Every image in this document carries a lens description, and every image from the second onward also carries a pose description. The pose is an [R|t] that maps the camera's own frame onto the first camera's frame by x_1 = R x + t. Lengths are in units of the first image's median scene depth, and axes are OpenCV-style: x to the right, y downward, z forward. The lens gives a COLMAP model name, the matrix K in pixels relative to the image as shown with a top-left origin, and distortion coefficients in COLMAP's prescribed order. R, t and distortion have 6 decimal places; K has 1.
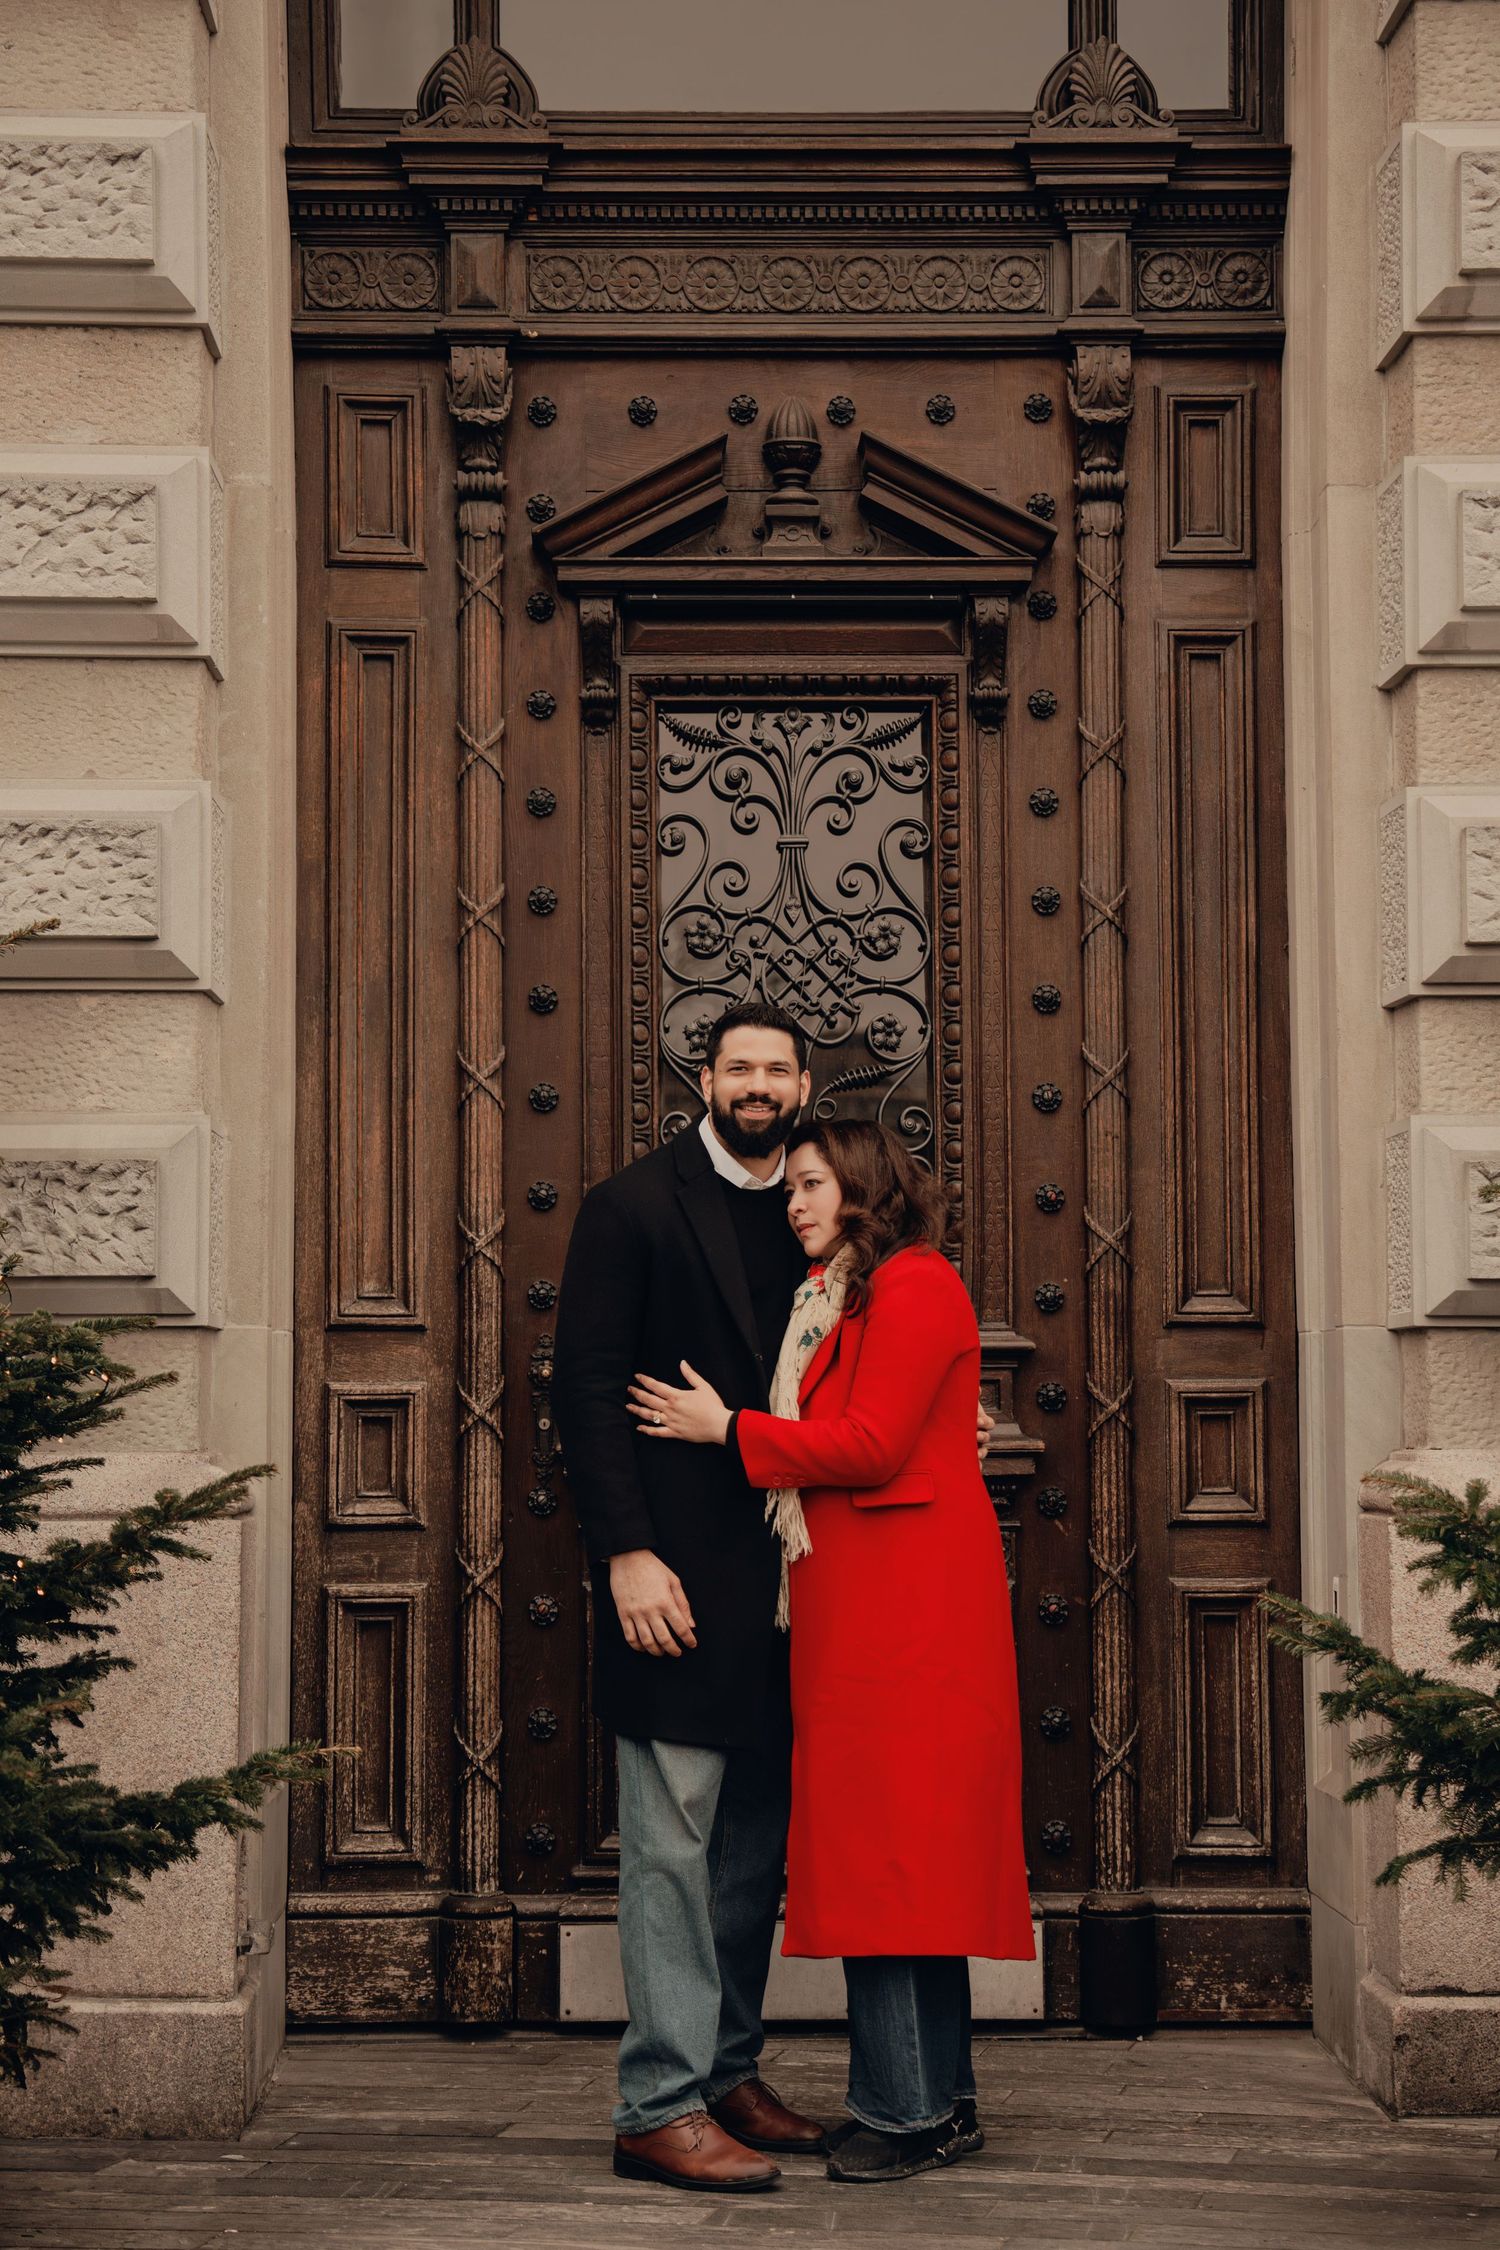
lens RADIAL K [[4141.0, 0, 787.1], [0, 4141.0, 1039.3], [0, 0, 1]] dist [0.314446, 0.167768]
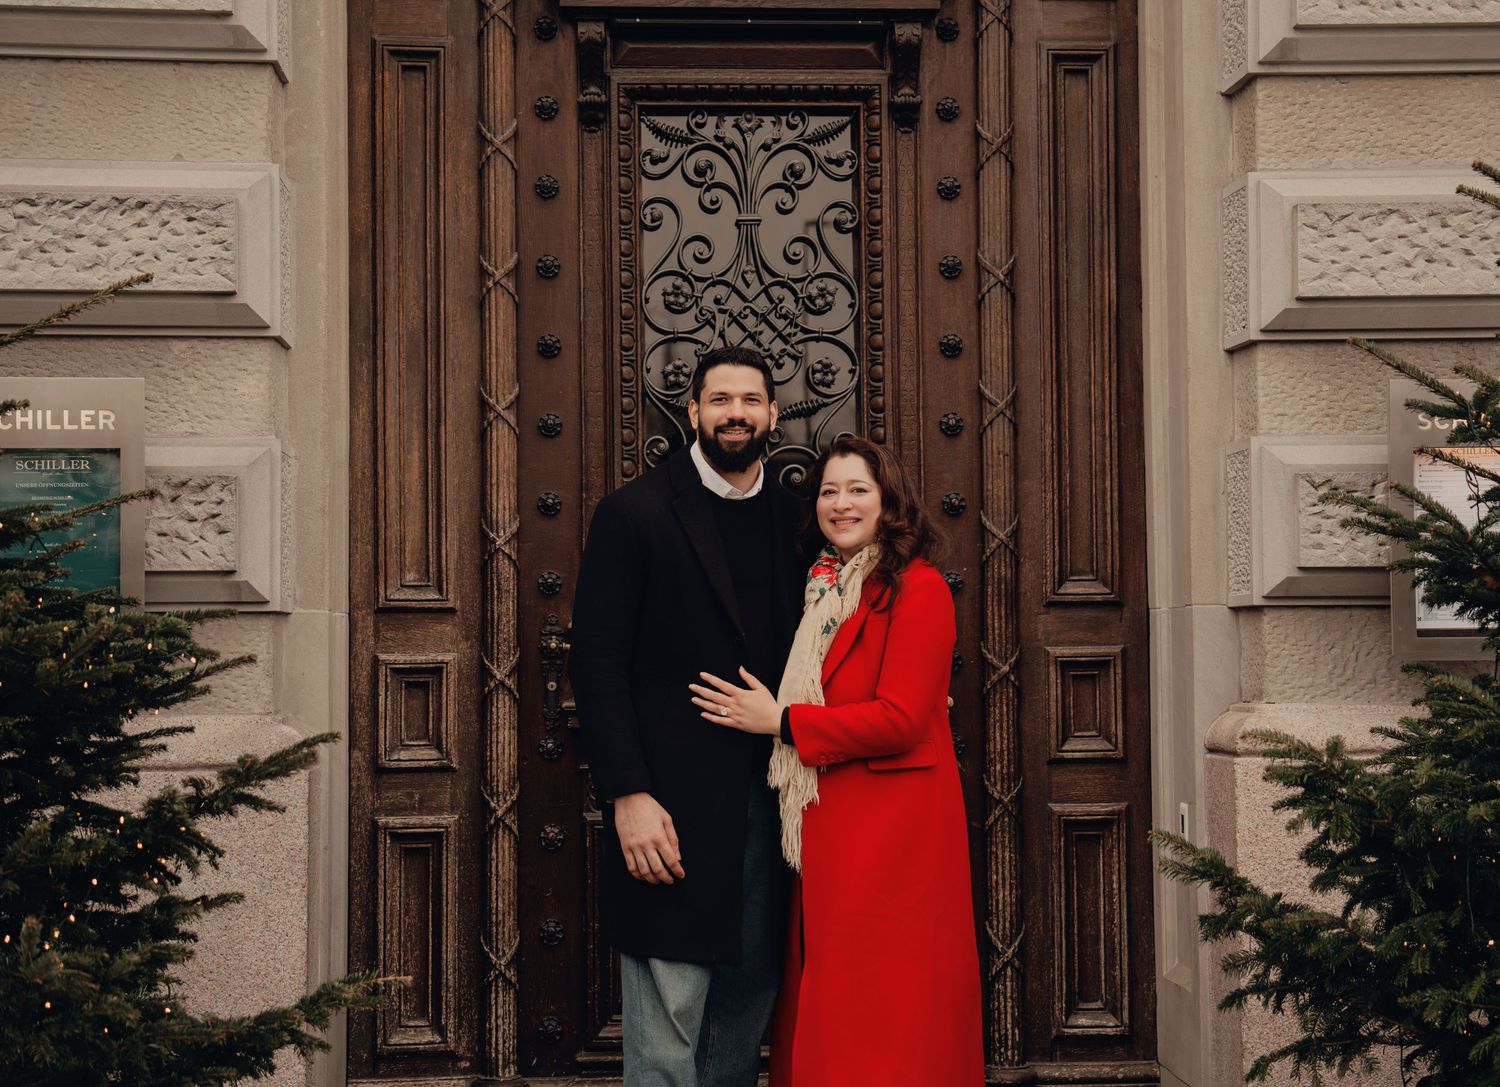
lens RADIAL K [[2979.1, 0, 815.8], [0, 2979.1, 493.9], [0, 0, 1]] dist [0.234608, 0.334219]
pose [[0.999233, -0.002544, 0.039084, -0.013919], [0.001113, 0.999329, 0.036606, 0.002098], [-0.039151, -0.036534, 0.998565, 0.097778]]
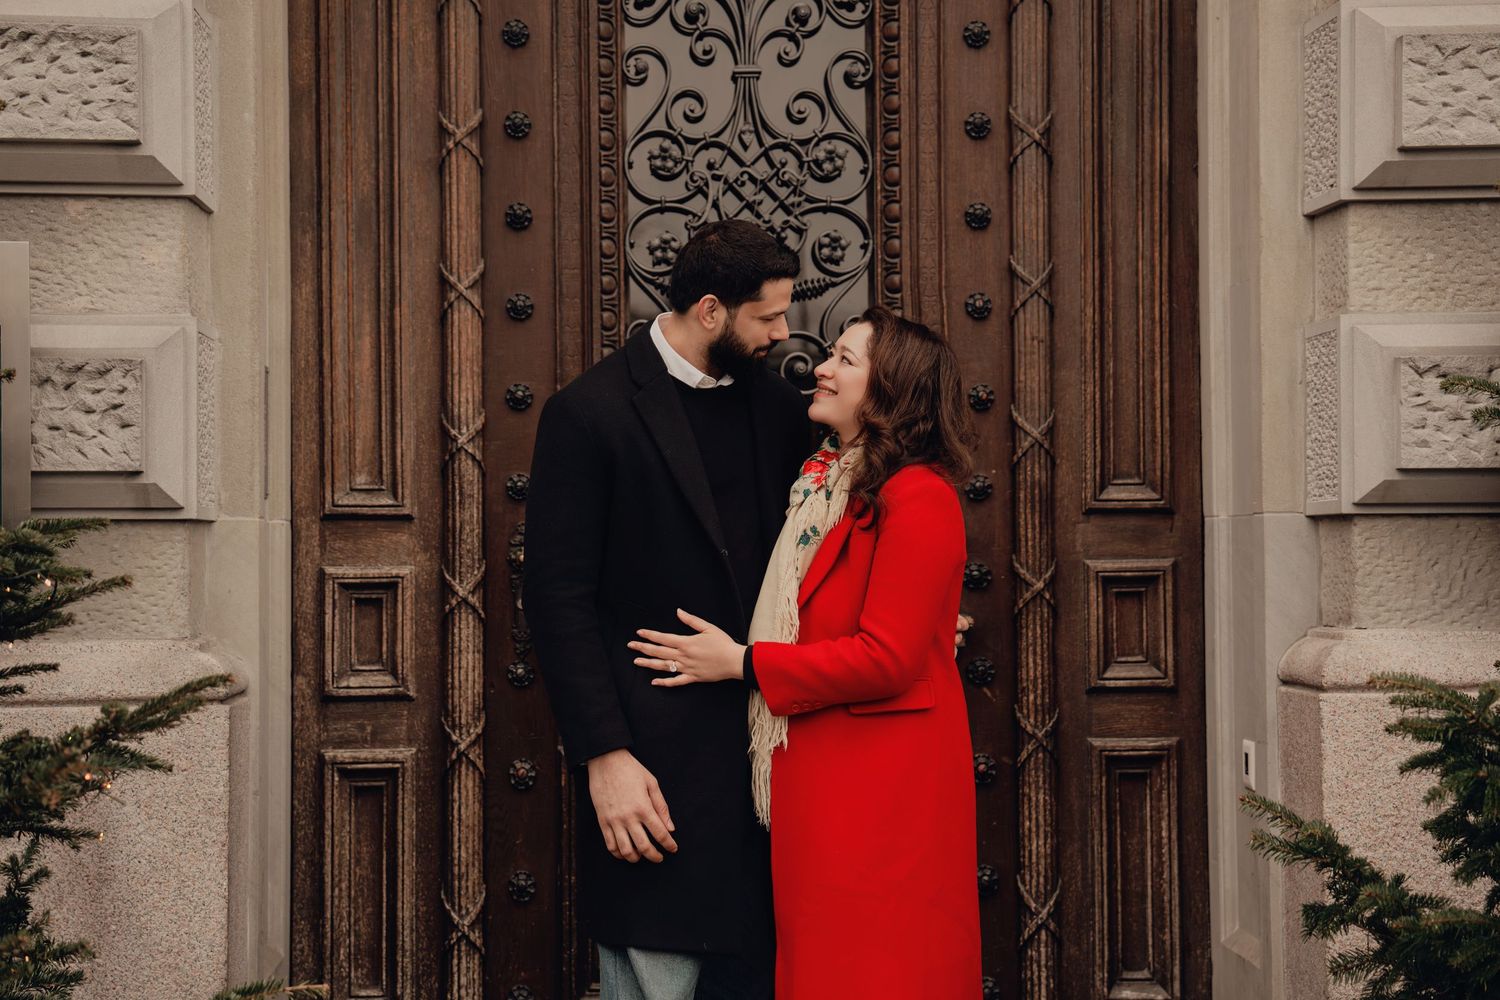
lens RADIAL K [[2840.3, 0, 754.7], [0, 2840.3, 466.6], [0, 0, 1]] dist [0.258807, 0.034460]
pose [[0.999801, -0.002420, 0.019804, -0.011698], [0.001245, 0.998252, 0.059095, 0.011906], [-0.019913, -0.059059, 0.998056, 0.244504]]
